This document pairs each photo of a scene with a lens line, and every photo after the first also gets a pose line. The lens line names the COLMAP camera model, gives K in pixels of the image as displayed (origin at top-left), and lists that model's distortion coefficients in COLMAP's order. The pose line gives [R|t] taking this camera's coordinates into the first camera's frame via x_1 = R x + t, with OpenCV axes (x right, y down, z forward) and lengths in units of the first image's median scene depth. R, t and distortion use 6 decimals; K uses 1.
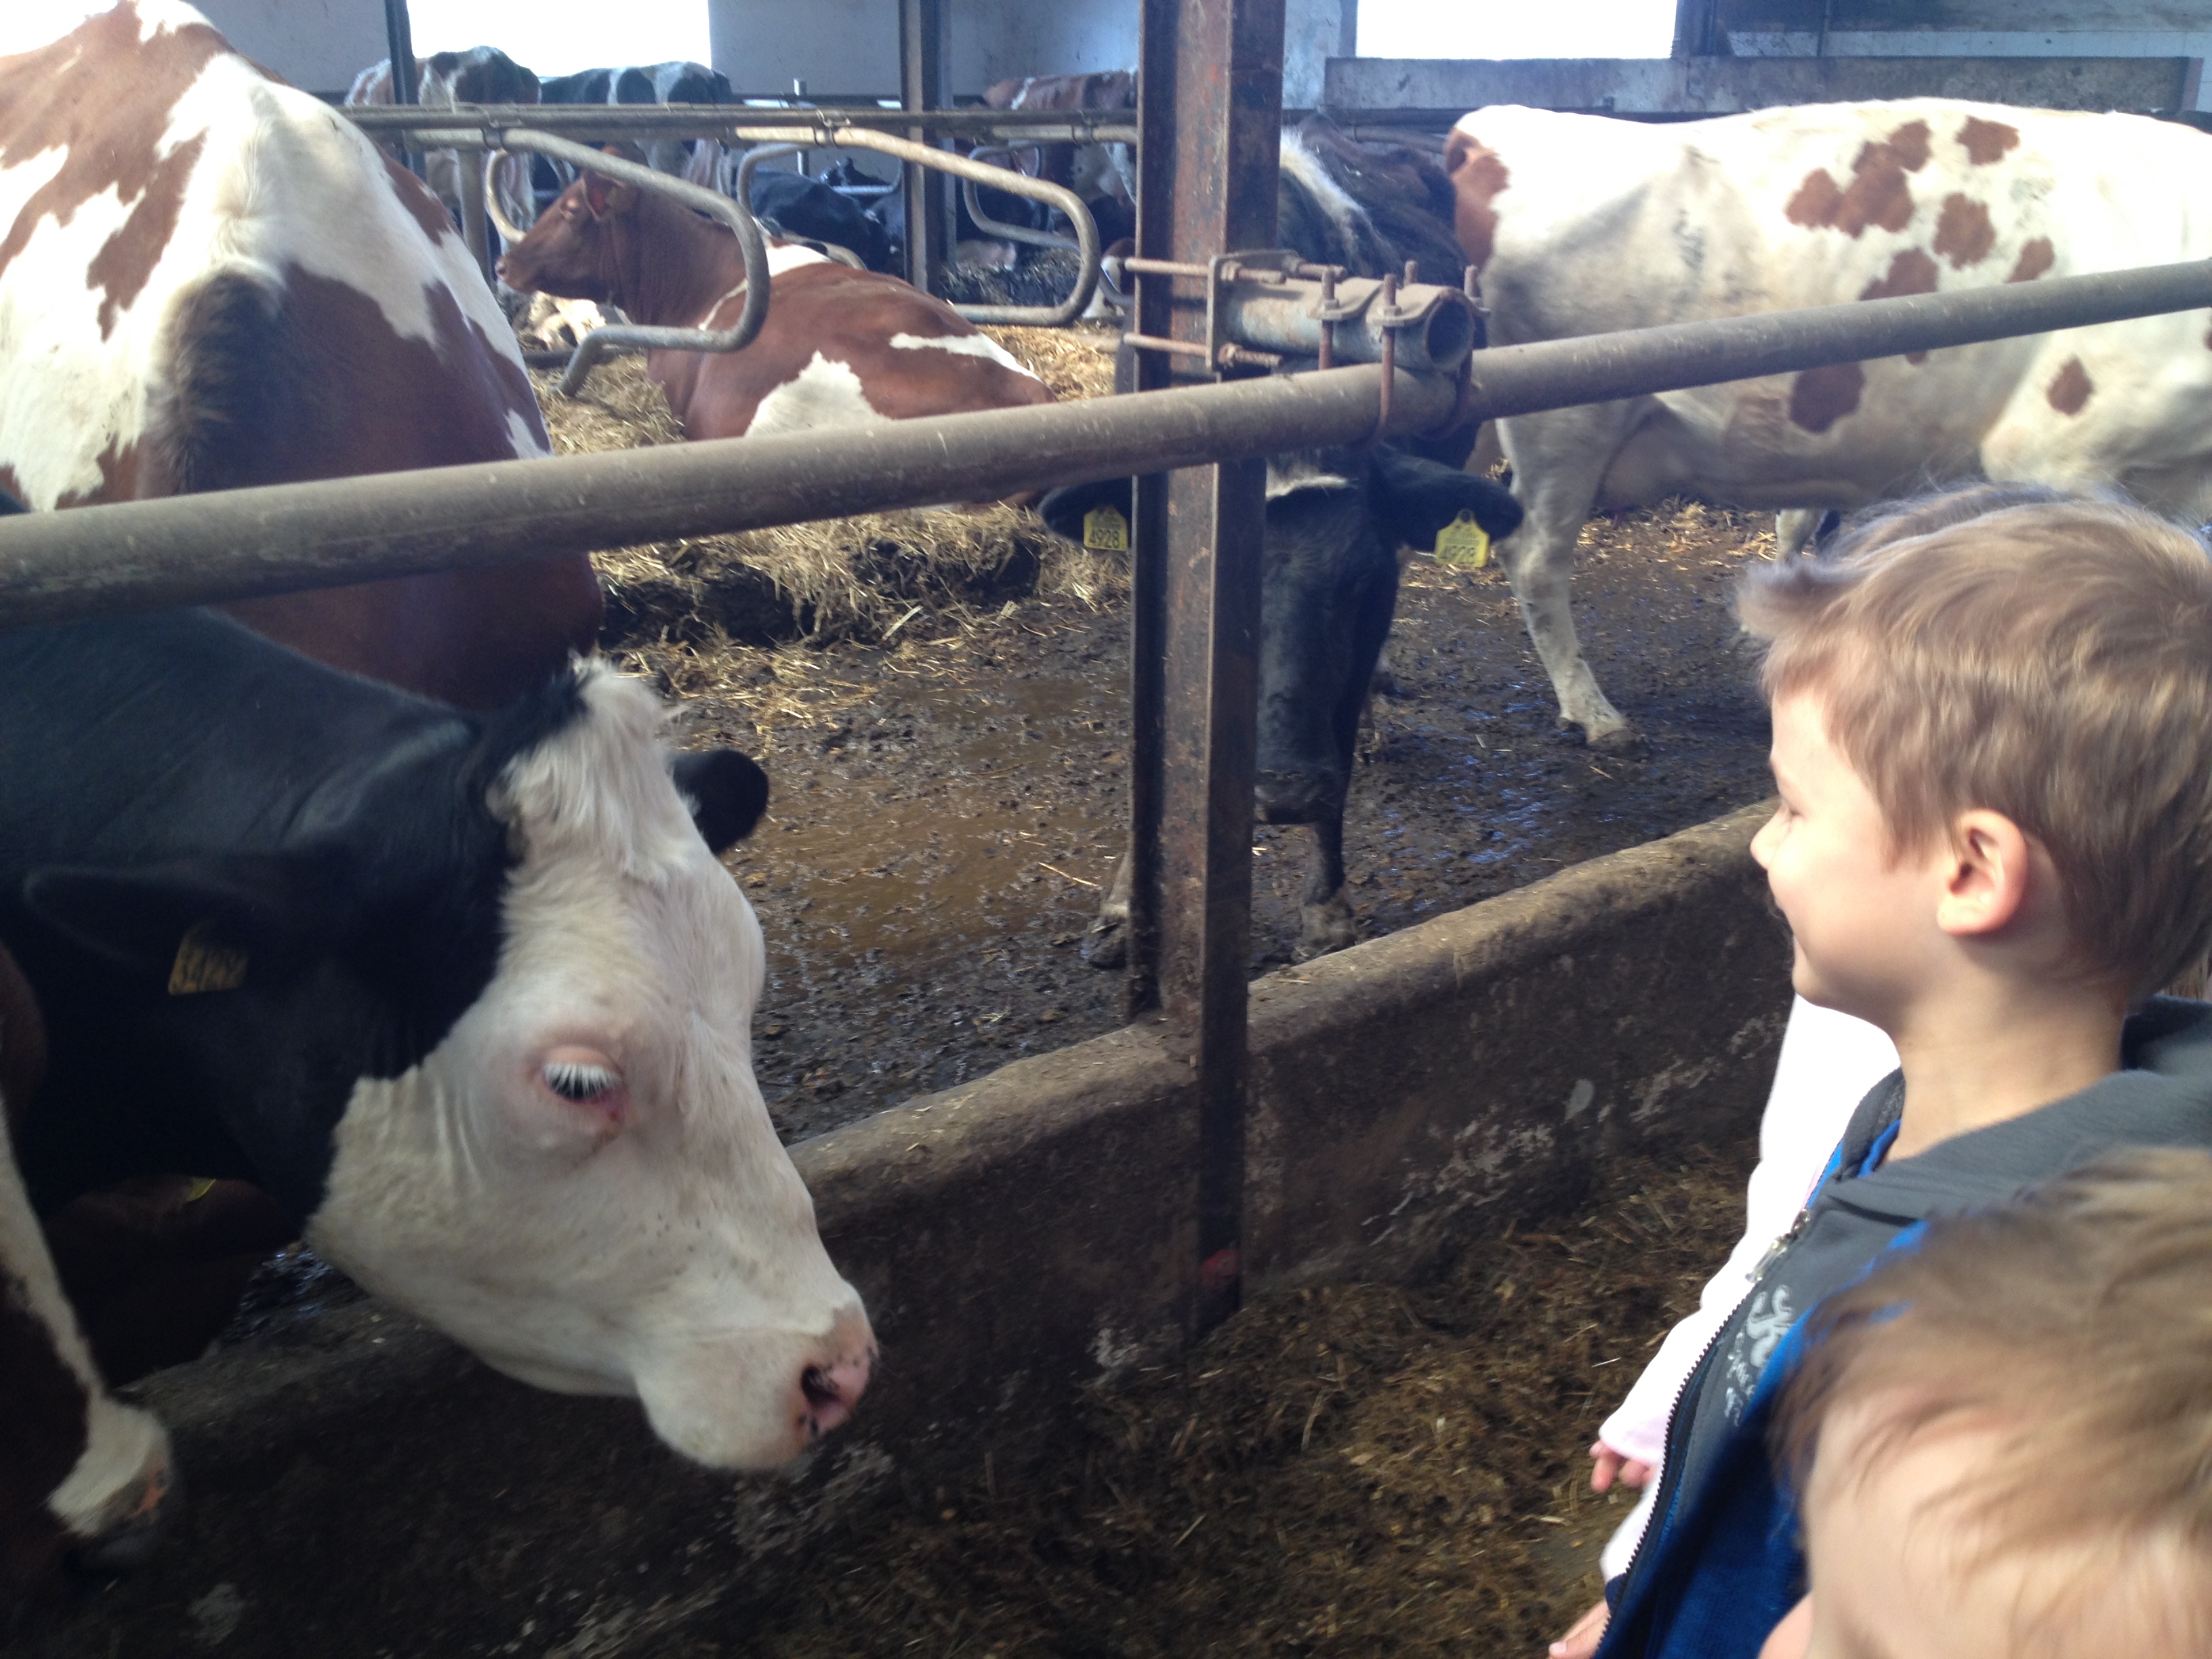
lens RADIAL K [[2004.6, 0, 1106.0], [0, 2004.6, 829.5], [0, 0, 1]] dist [0.141150, -0.267304]
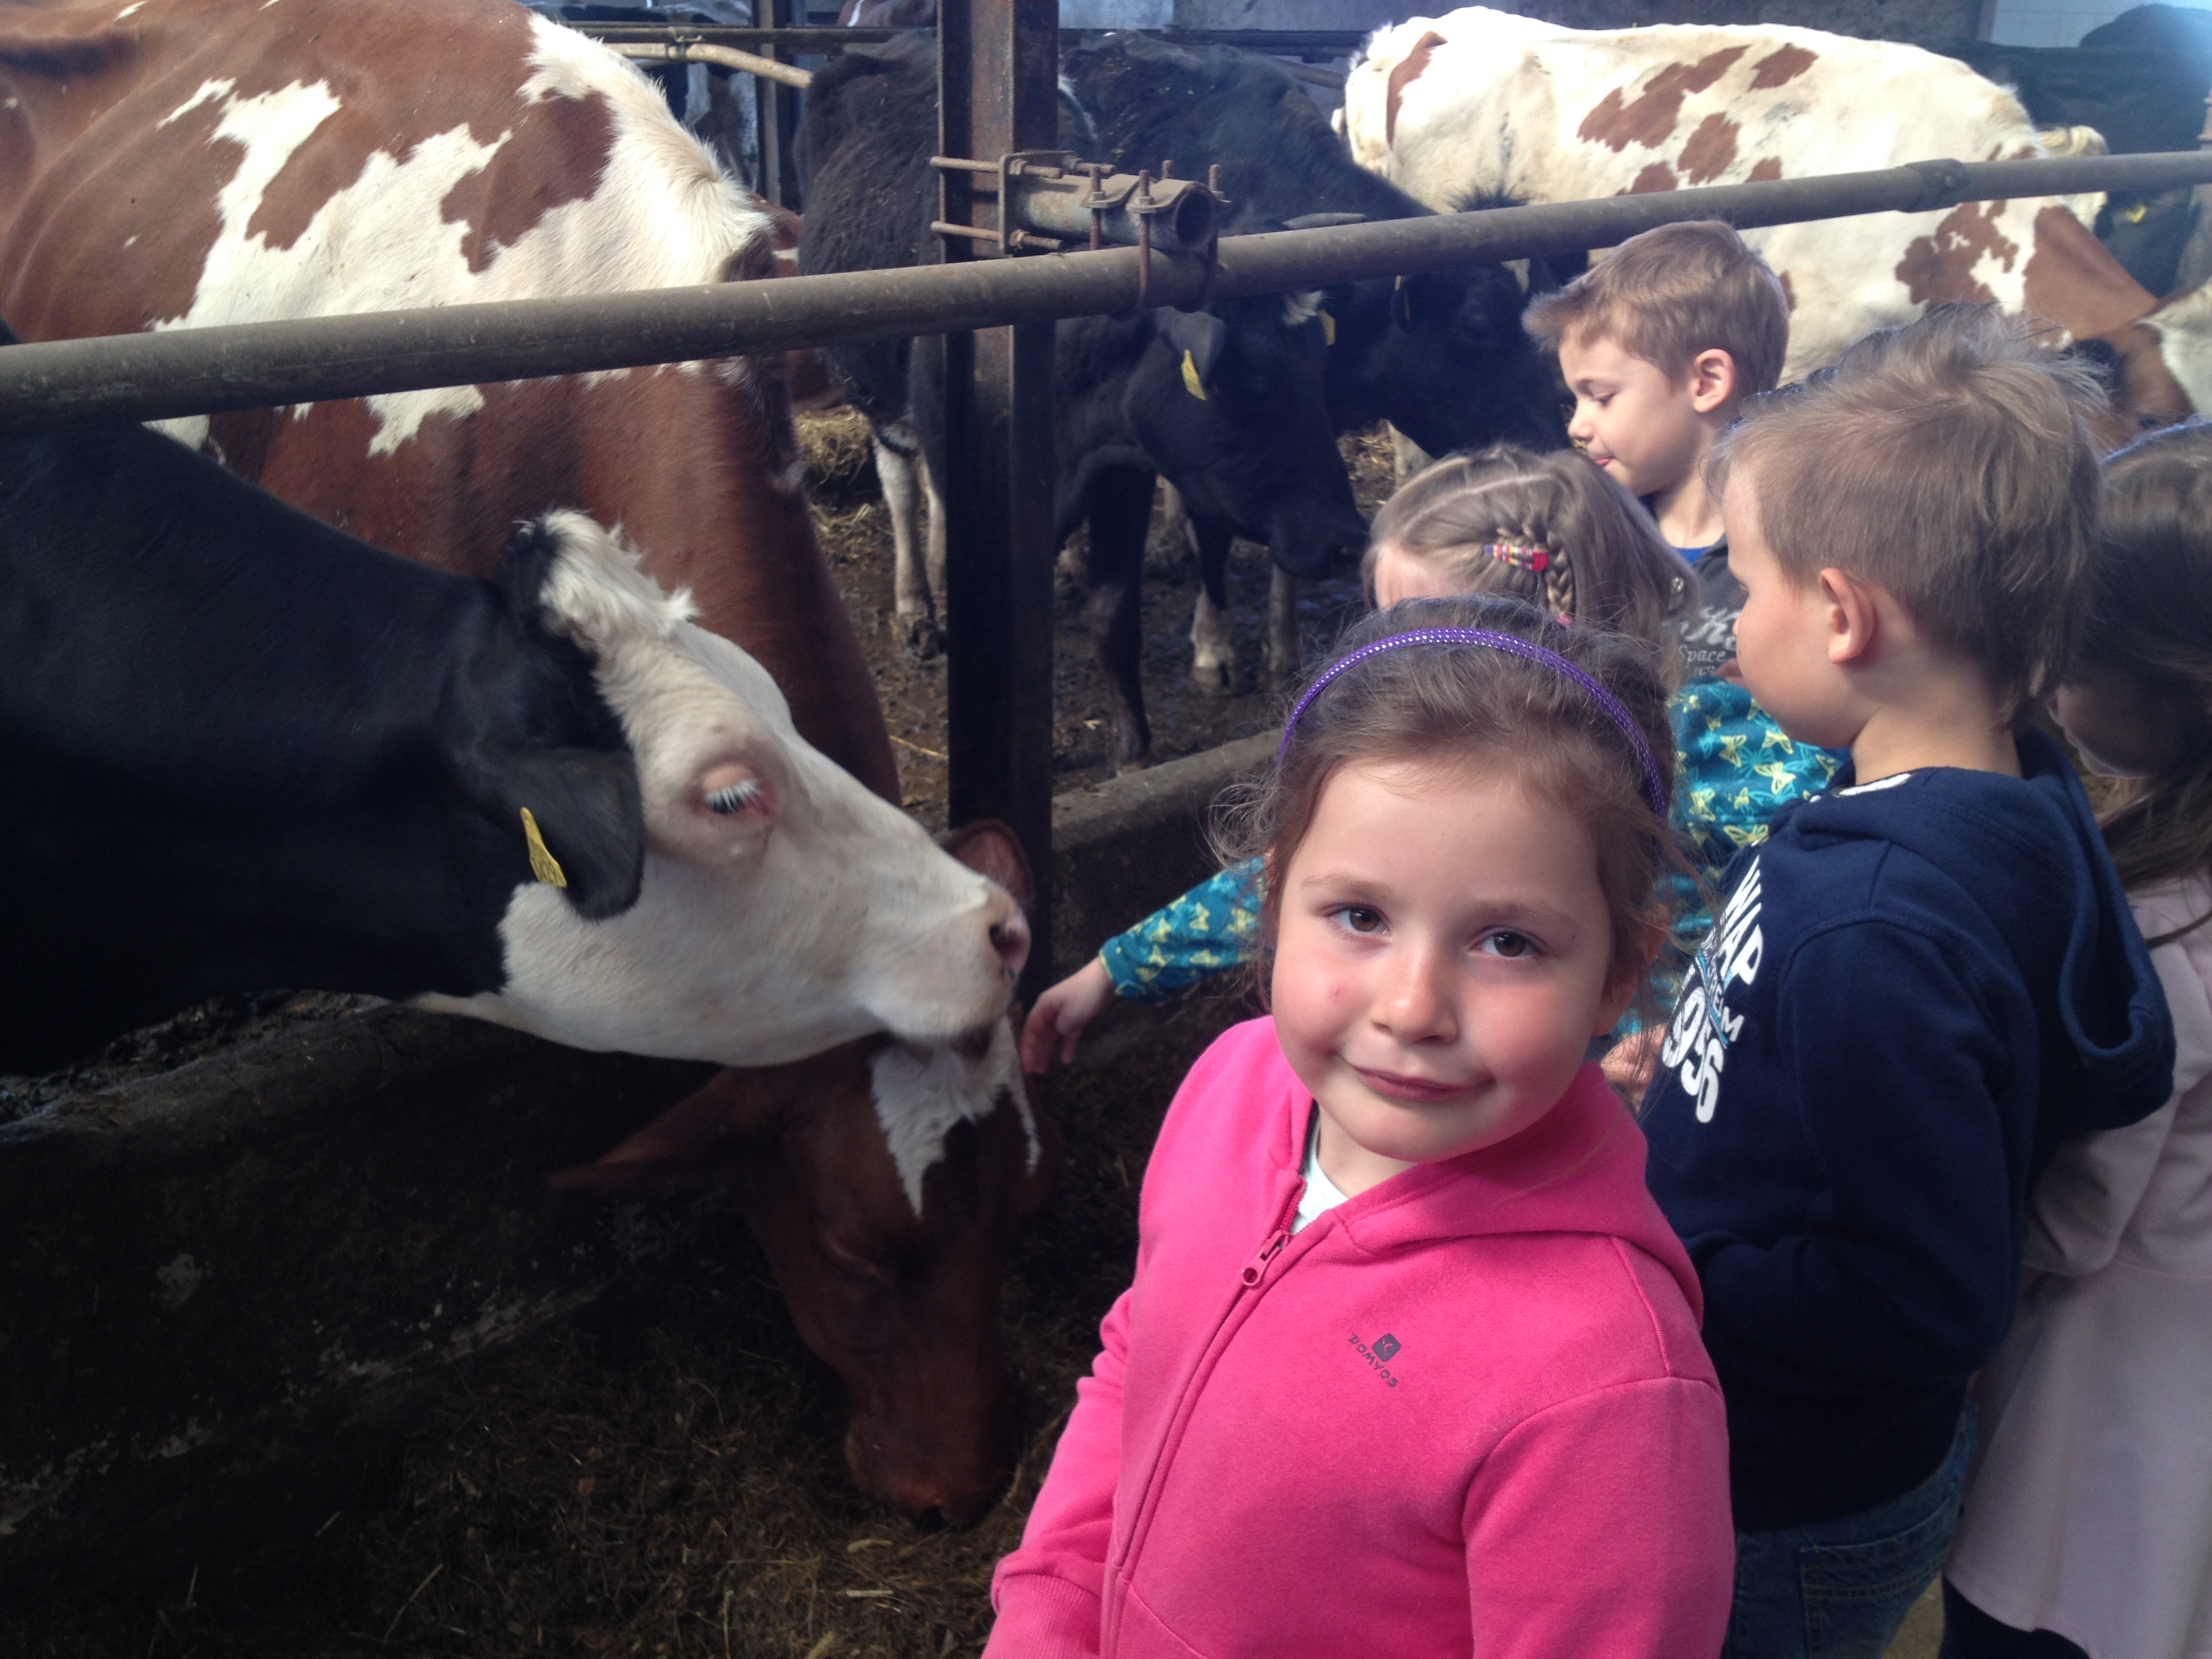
lens RADIAL K [[2088.0, 0, 1094.6], [0, 2088.0, 832.5], [0, 0, 1]] dist [0.156201, -0.354233]
pose [[0.998759, -0.011016, 0.048579, 0.041944], [0.009939, 0.999701, 0.022346, 0.085006], [-0.048810, -0.021836, 0.998569, -0.242690]]
